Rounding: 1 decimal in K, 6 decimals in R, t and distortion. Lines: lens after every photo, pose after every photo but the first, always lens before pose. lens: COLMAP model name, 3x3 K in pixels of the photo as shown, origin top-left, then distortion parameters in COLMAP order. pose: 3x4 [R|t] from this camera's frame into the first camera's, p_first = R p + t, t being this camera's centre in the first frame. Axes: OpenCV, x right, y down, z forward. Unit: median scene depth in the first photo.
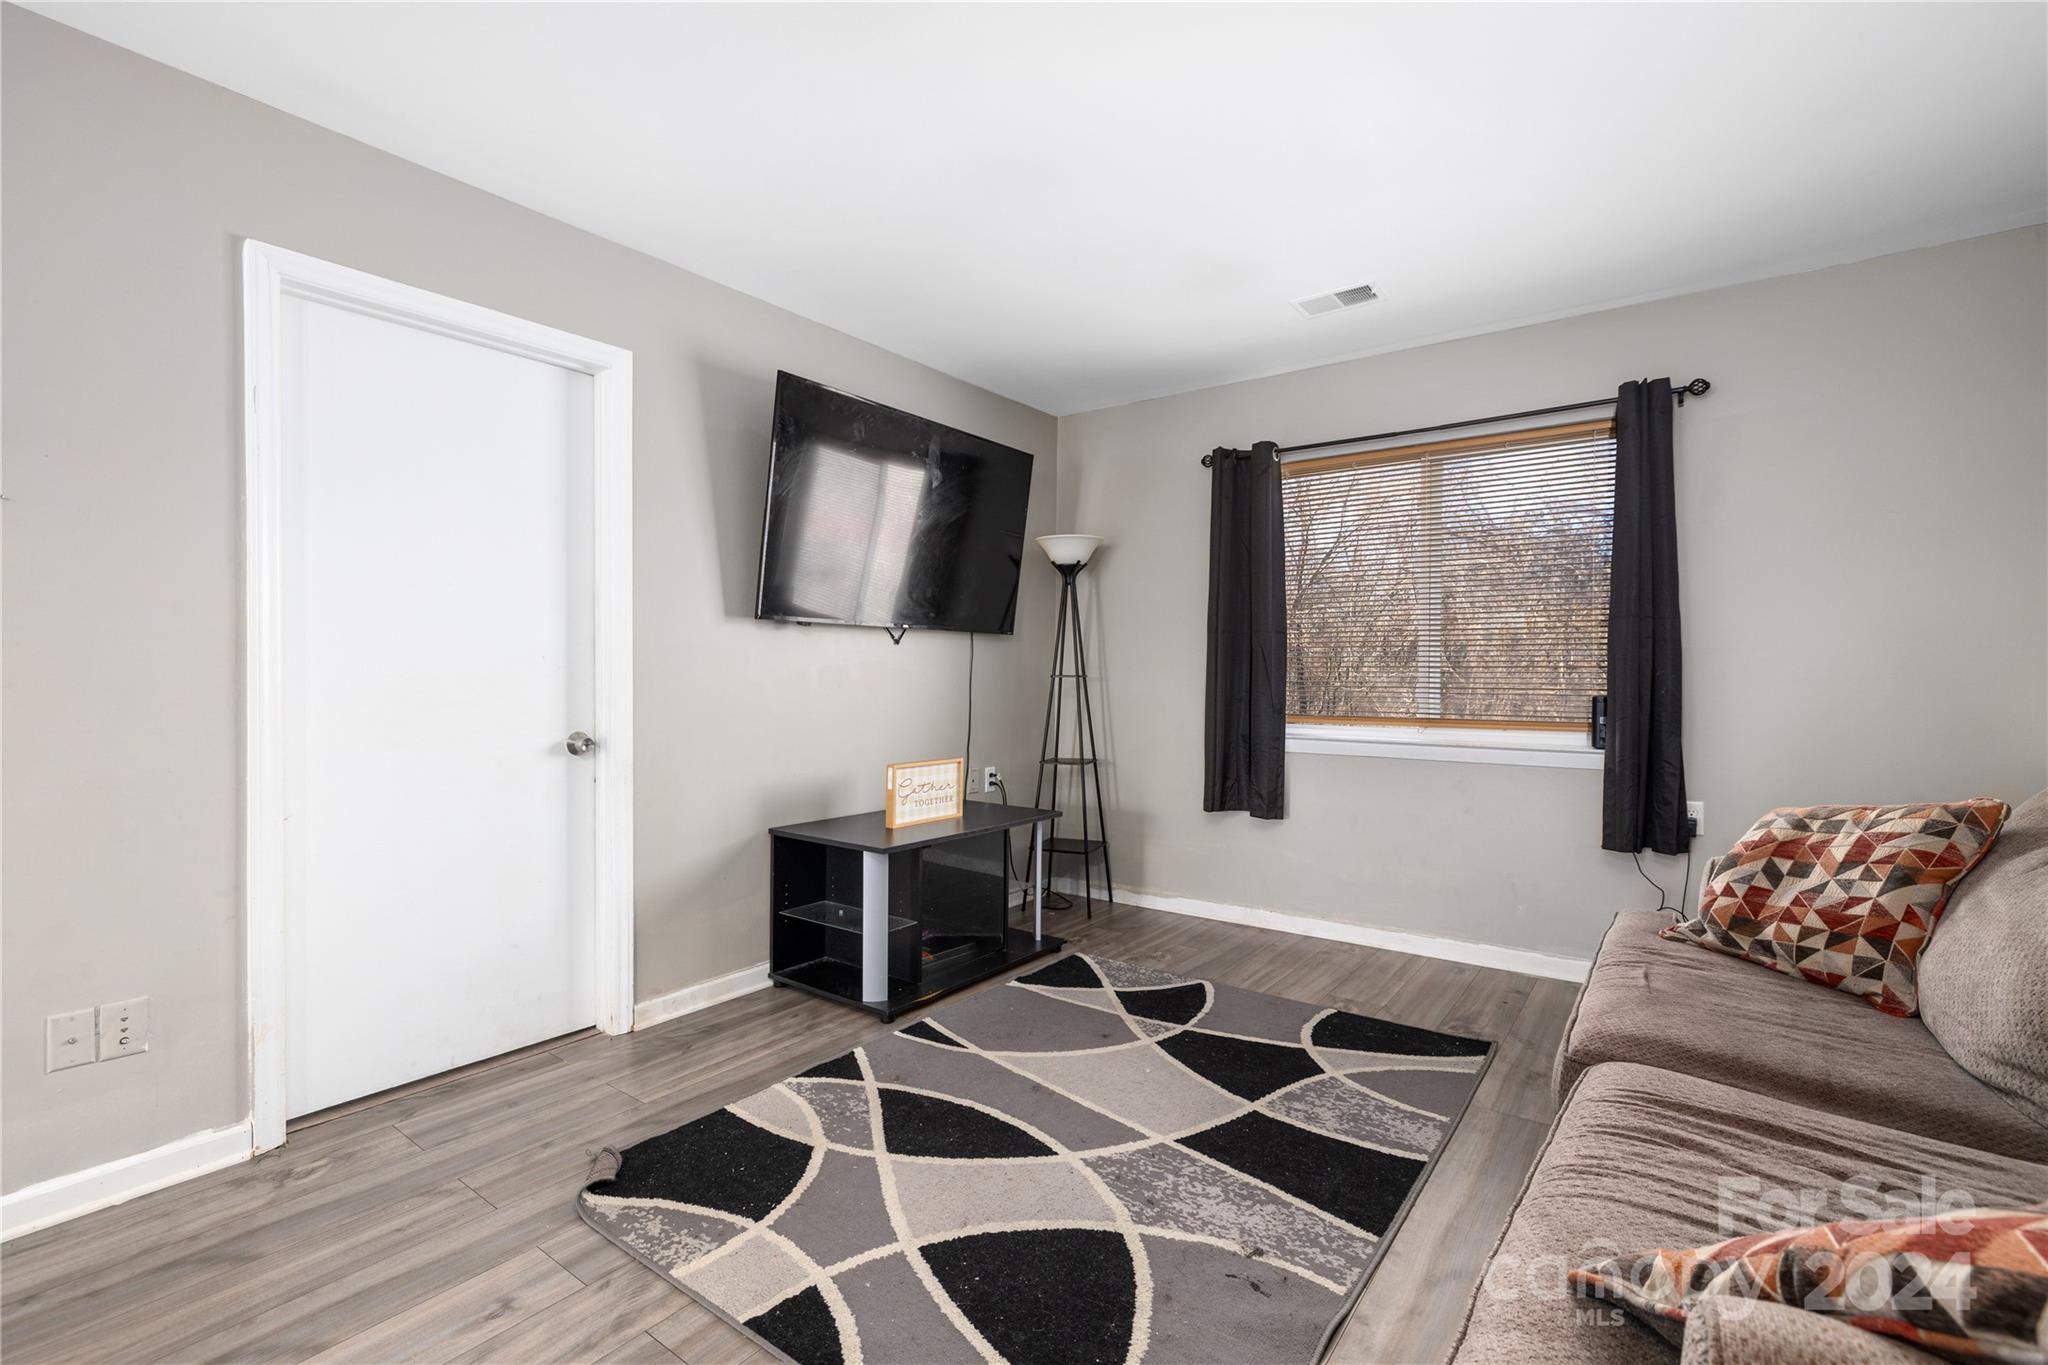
lens RADIAL K [[927.0, 0, 981.2], [0, 927.0, 690.8], [0, 0, 1]] dist [-0.002924, -0.000222]
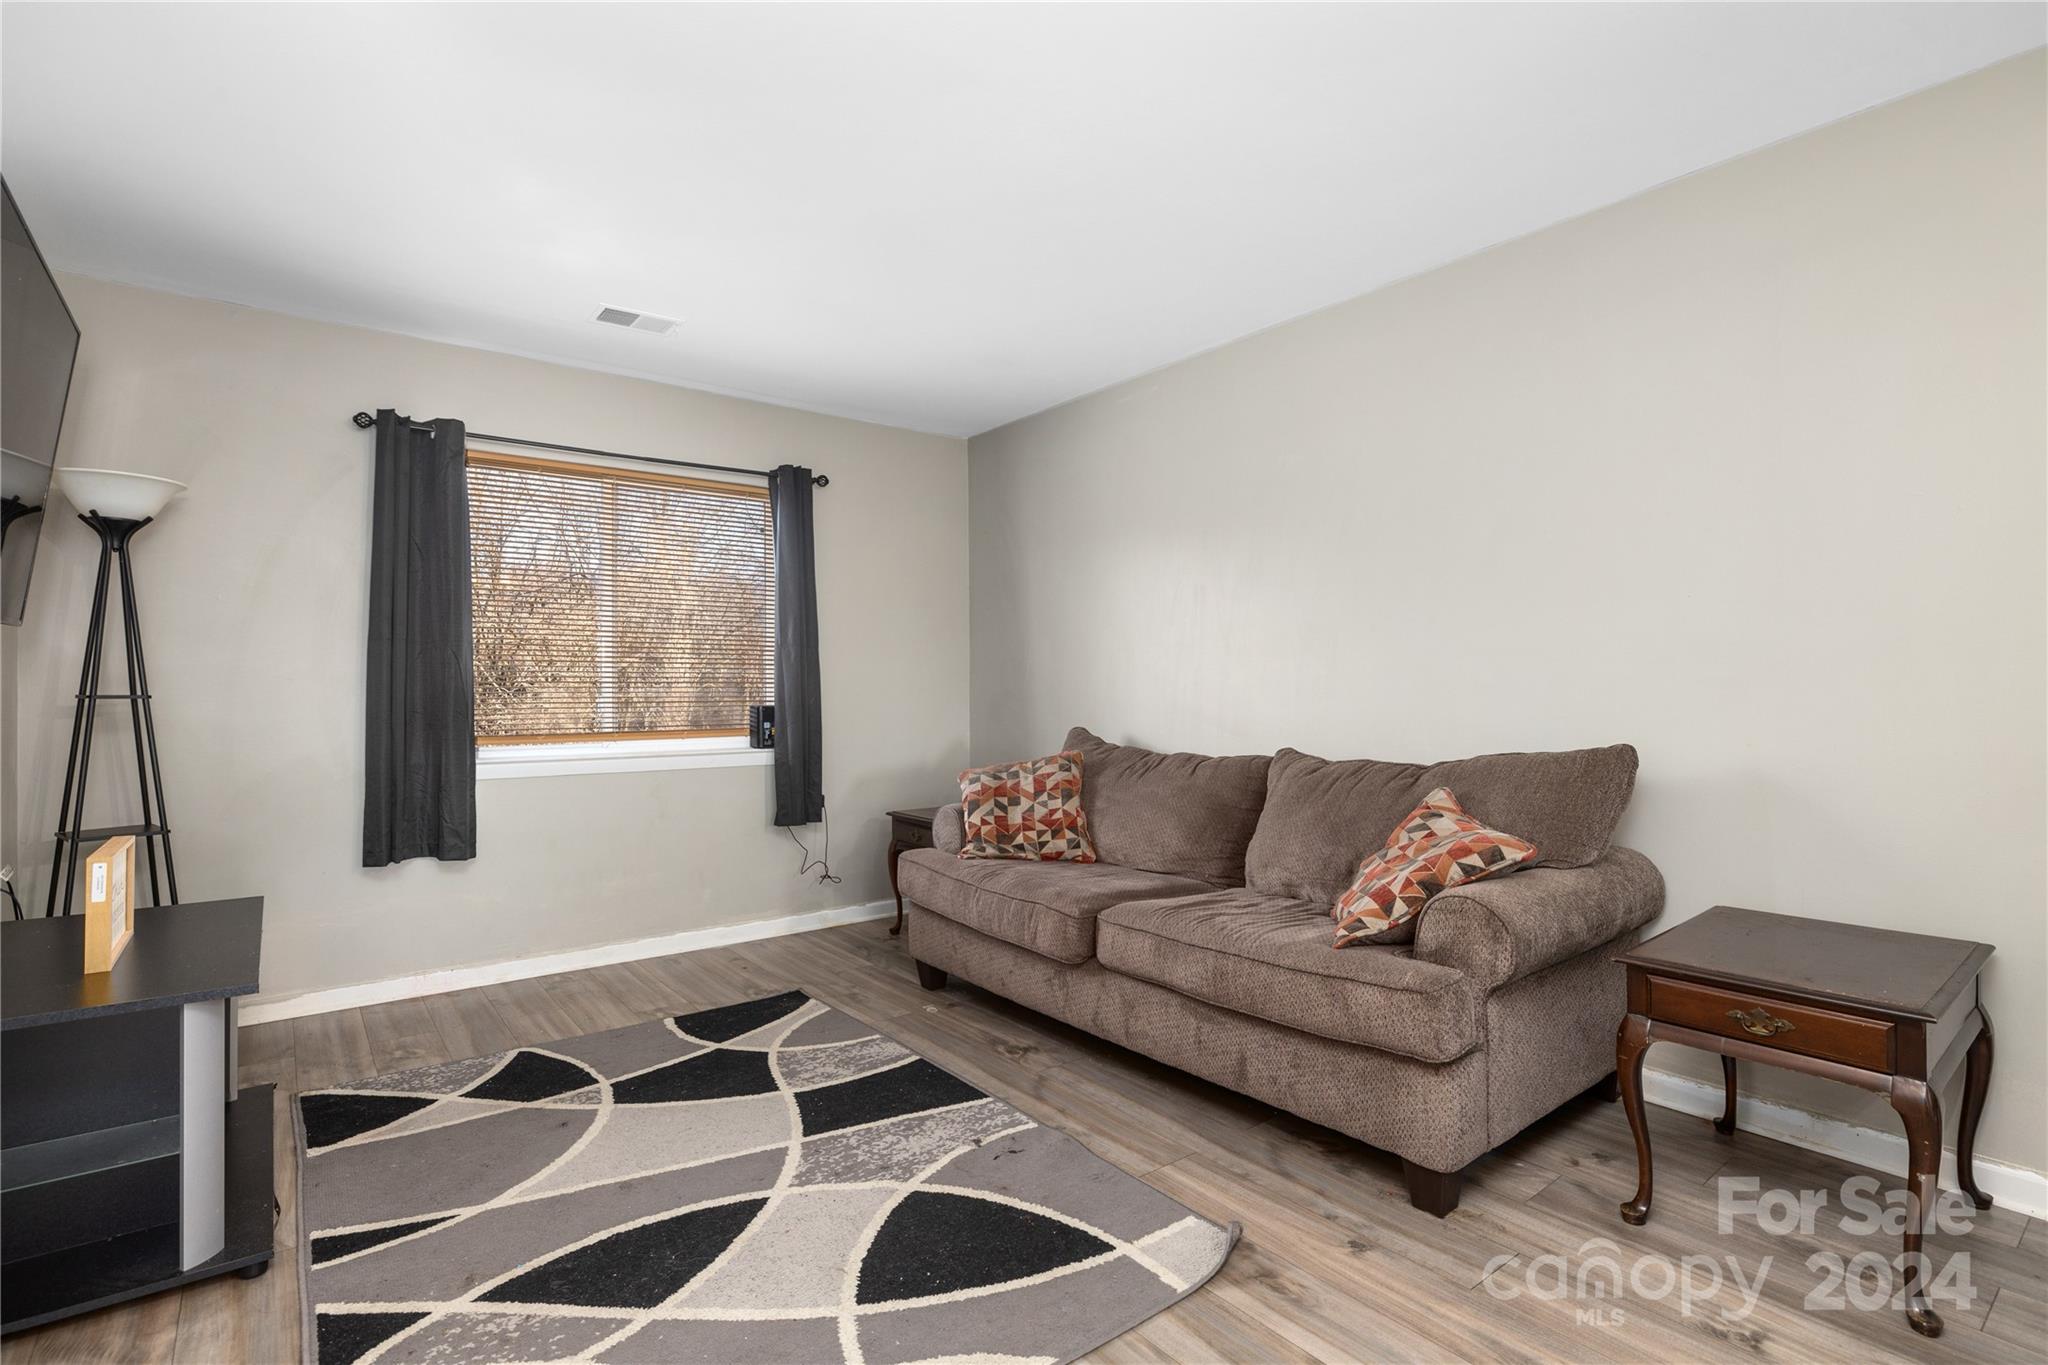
lens RADIAL K [[1014.6, 0, 1024.0], [0, 1014.6, 682.5], [0, 0, 1]] dist [-0.001262, -0.000038]
pose [[0.233549, 0.001140, 0.972344, -0.721397], [0.023086, 0.999711, -0.006717, -0.011164], [-0.972071, 0.024016, 0.233455, 0.408983]]
